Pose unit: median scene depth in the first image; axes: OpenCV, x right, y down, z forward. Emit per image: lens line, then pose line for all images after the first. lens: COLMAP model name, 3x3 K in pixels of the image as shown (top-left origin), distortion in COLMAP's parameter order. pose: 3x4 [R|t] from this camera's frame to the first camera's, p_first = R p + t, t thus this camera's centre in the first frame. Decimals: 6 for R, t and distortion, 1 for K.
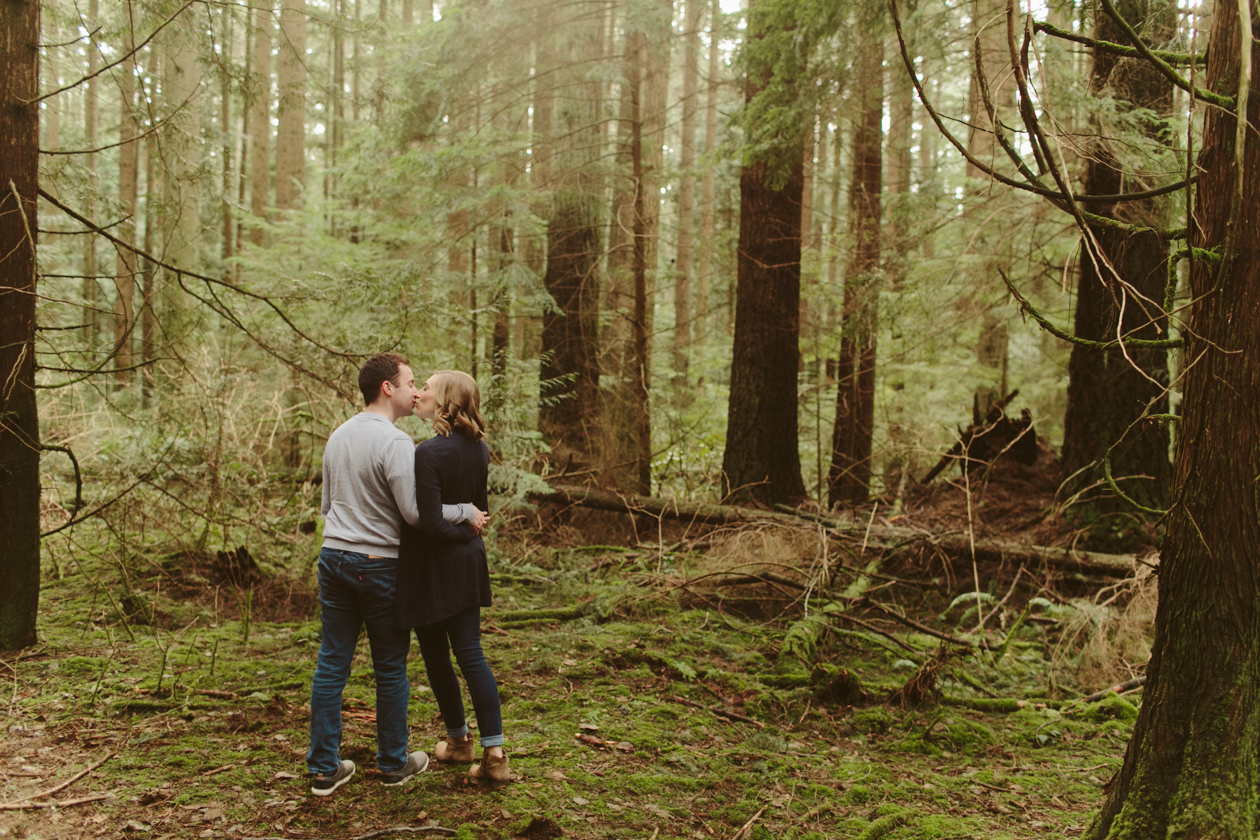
lens RADIAL K [[1146.9, 0, 633.2], [0, 1146.9, 437.4], [0, 0, 1]] dist [0.002351, 0.012097]
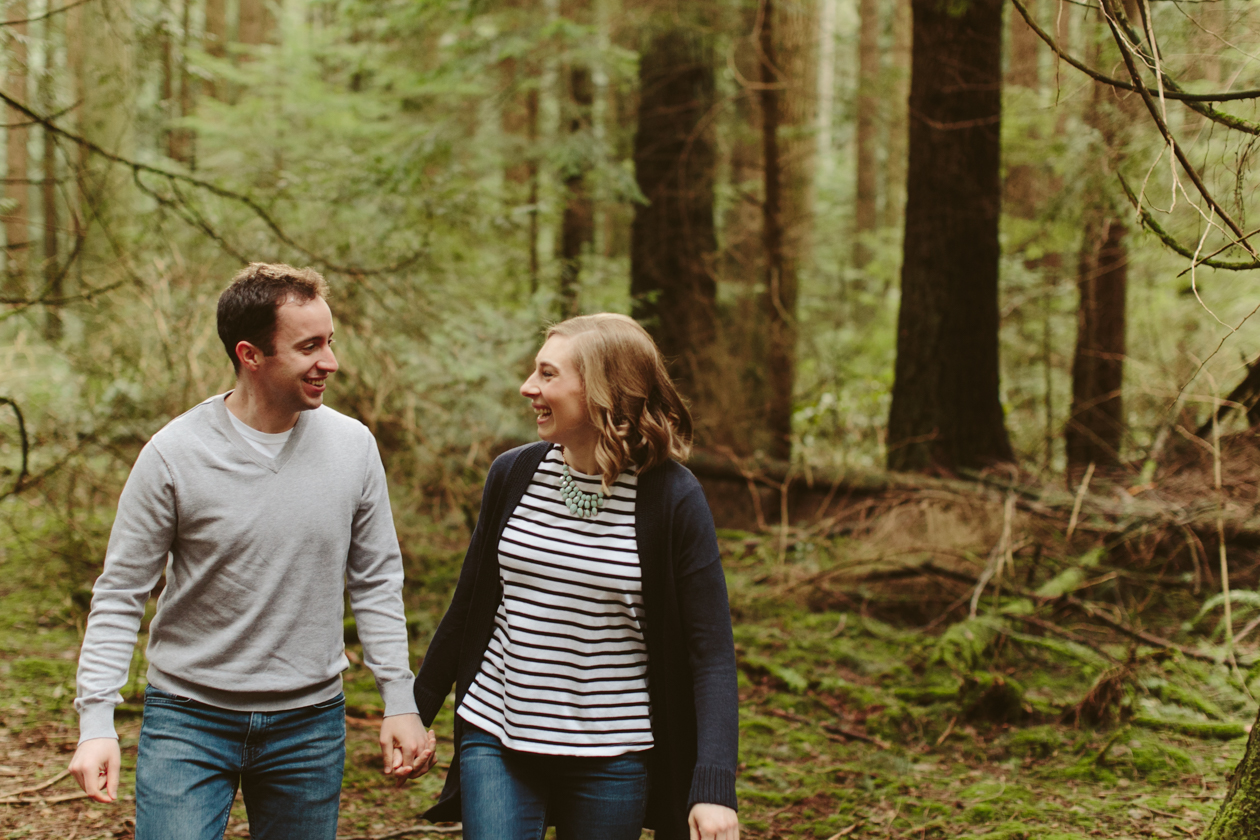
lens RADIAL K [[1849.7, 0, 630.0], [0, 1849.7, 420.0], [0, 0, 1]] dist [0.019023, 0.078651]
pose [[0.995556, -0.009492, -0.093687, 0.055237], [0.011814, 0.999636, 0.024264, -0.002399], [0.093423, -0.025263, 0.995306, -0.244149]]
